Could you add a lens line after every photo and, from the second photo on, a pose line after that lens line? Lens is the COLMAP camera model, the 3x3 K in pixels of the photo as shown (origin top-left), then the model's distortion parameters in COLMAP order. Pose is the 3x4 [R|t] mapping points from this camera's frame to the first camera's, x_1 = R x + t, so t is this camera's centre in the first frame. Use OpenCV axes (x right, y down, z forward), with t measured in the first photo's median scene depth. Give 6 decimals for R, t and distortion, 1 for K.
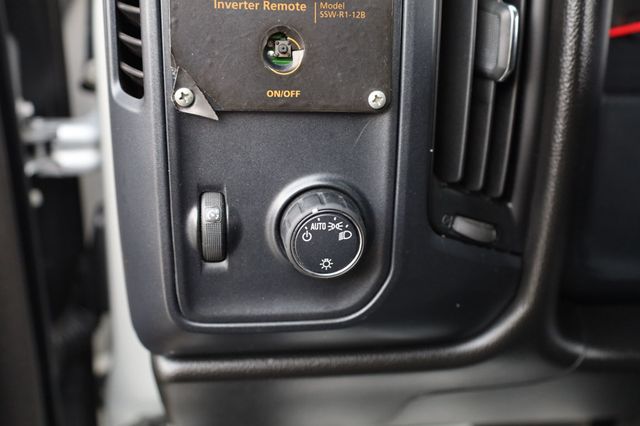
lens RADIAL K [[708.4, 0, 320.0], [0, 708.4, 213.0], [0, 0, 1]] dist [0.002661, 0.007103]
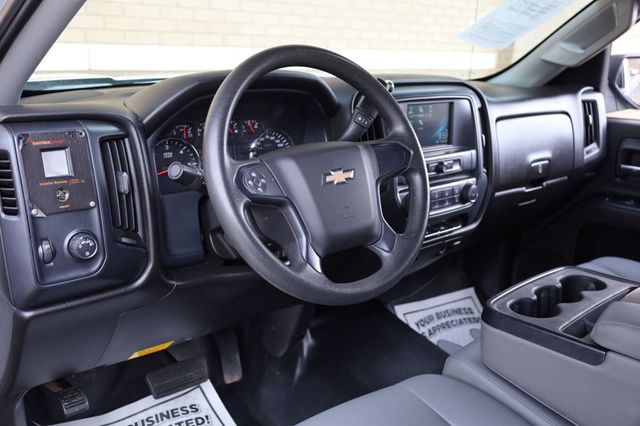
lens RADIAL K [[649.9, 0, 320.0], [0, 649.9, 213.0], [0, 0, 1]] dist [-0.011223, -0.007694]
pose [[0.836292, -0.163675, 0.523284, -0.619444], [0.256447, 0.960340, -0.109465, 0.484319], [-0.484614, 0.225739, 0.845099, -2.077296]]
